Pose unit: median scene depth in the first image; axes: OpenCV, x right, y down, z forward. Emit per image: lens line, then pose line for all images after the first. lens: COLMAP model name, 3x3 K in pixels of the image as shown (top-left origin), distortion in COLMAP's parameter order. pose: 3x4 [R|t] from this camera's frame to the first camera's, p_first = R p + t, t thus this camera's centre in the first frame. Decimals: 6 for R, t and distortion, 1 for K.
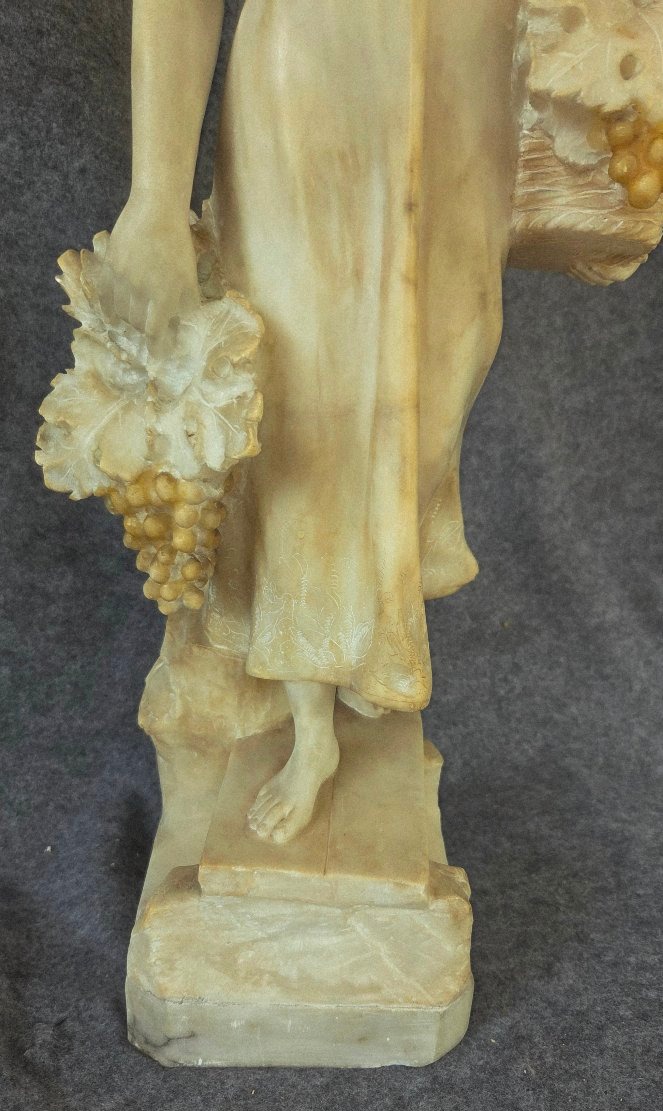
lens RADIAL K [[828.9, 0, 329.4], [0, 828.9, 606.3], [0, 0, 1]] dist [0.022082, -0.010564]
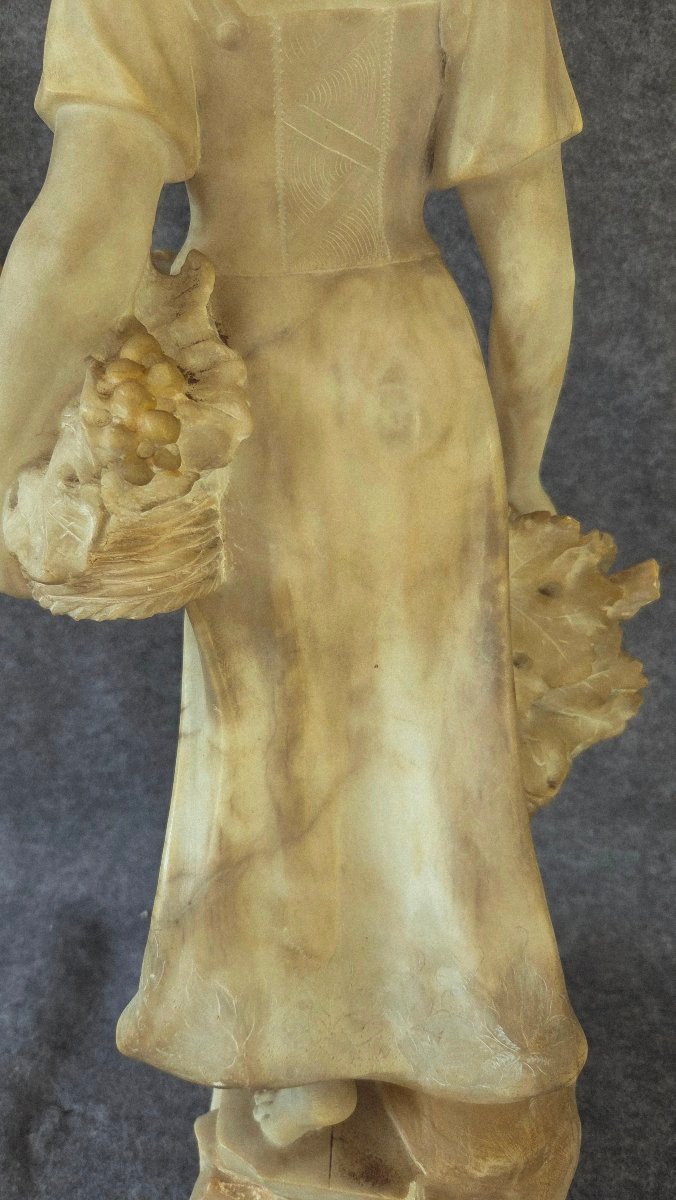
lens RADIAL K [[842.4, 0, 329.7], [0, 842.4, 596.7], [0, 0, 1]] dist [0.010644, -0.015464]
pose [[0.879454, 0.209842, -0.427232, 0.325725], [-0.111504, 0.963426, 0.243673, -0.486696], [0.462739, -0.166661, 0.870687, 0.202772]]
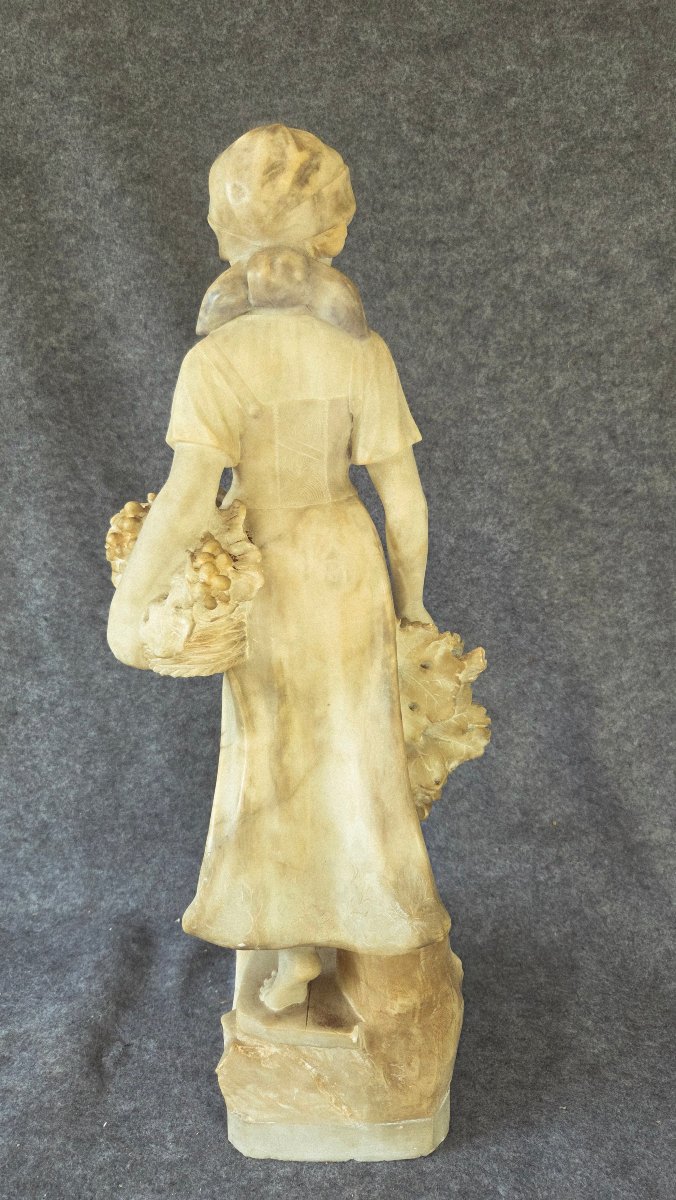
lens RADIAL K [[842.4, 0, 334.5], [0, 842.4, 566.4], [0, 0, 1]] dist [0.010644, -0.015464]
pose [[0.883792, 0.120715, -0.452039, 0.630011], [-0.103060, 0.992641, 0.063585, -0.558267], [0.456388, -0.009609, 0.889729, -0.309041]]
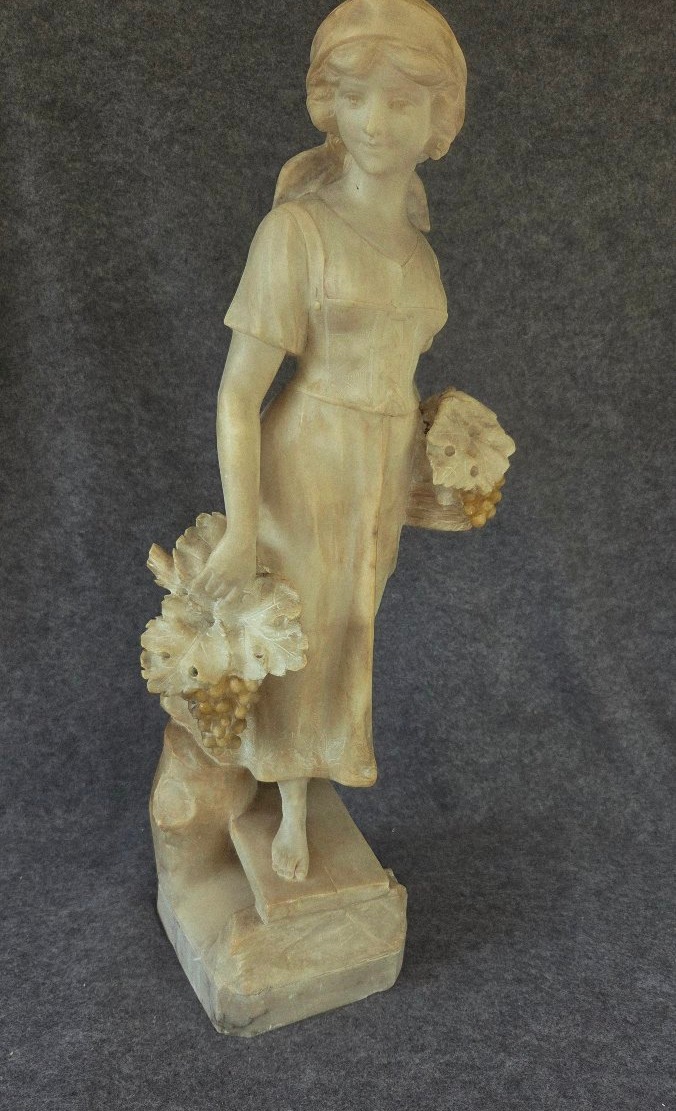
lens RADIAL K [[846.2, 0, 323.8], [0, 846.2, 589.0], [0, 0, 1]] dist [0.014985, -0.042963]
pose [[0.952821, 0.081750, -0.292318, 0.394046], [-0.088265, 0.996055, -0.009144, -0.198131], [0.290418, 0.034514, 0.956277, -0.644191]]
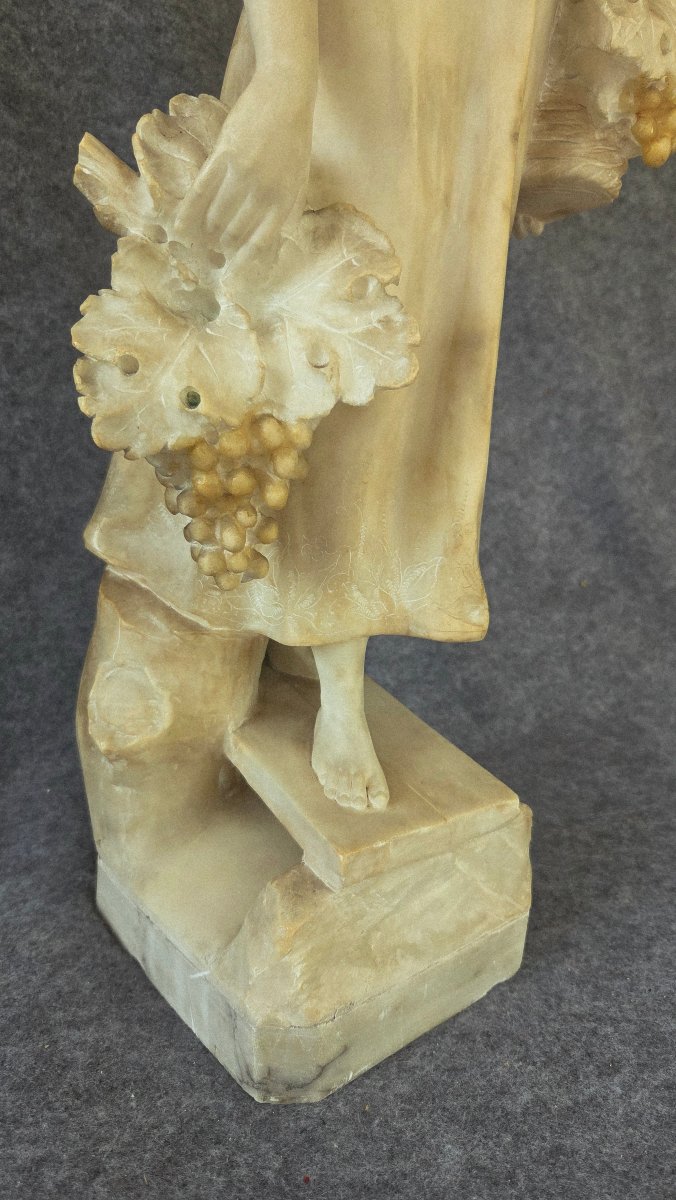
lens RADIAL K [[842.4, 0, 343.6], [0, 842.4, 598.5], [0, 0, 1]] dist [0.010644, -0.015464]
pose [[0.995444, 0.022624, -0.092630, 0.023483], [-0.023490, 0.999690, -0.008271, 0.080474], [0.092414, 0.010409, 0.995666, -0.095727]]
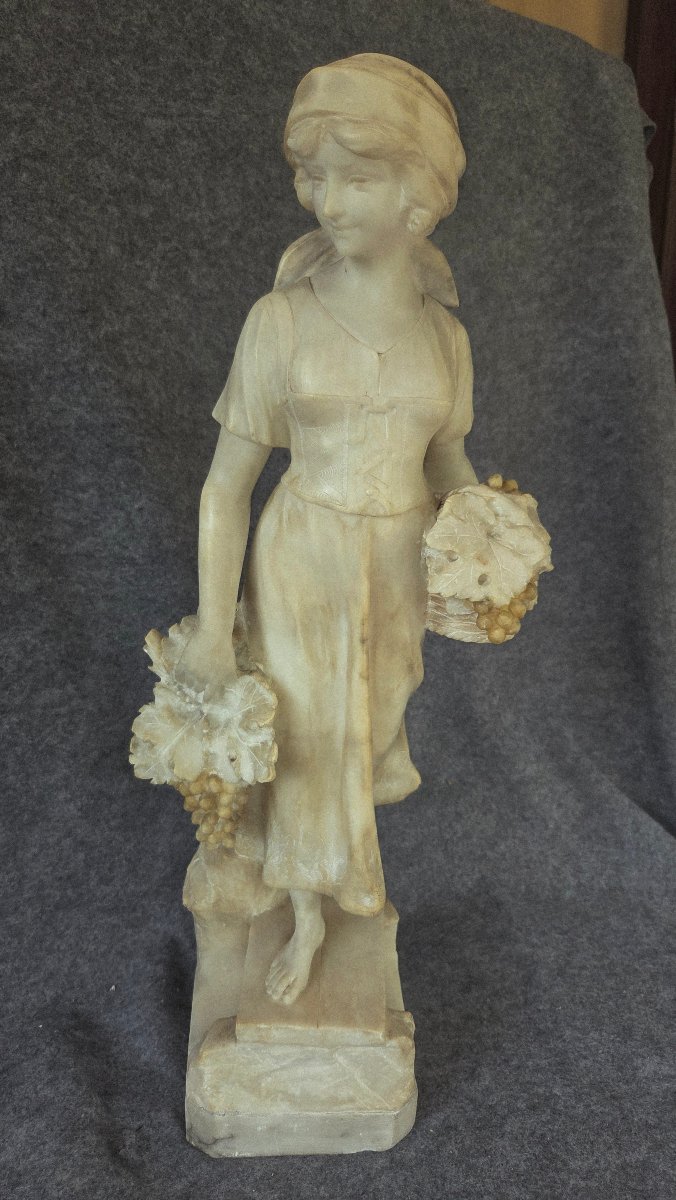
lens RADIAL K [[842.4, 0, 335.2], [0, 842.4, 571.5], [0, 0, 1]] dist [0.010644, -0.015464]
pose [[0.999284, -0.013176, 0.035464, -0.014010], [0.015106, 0.998387, -0.054724, -0.346495], [-0.034685, 0.055220, 0.997872, -0.484994]]
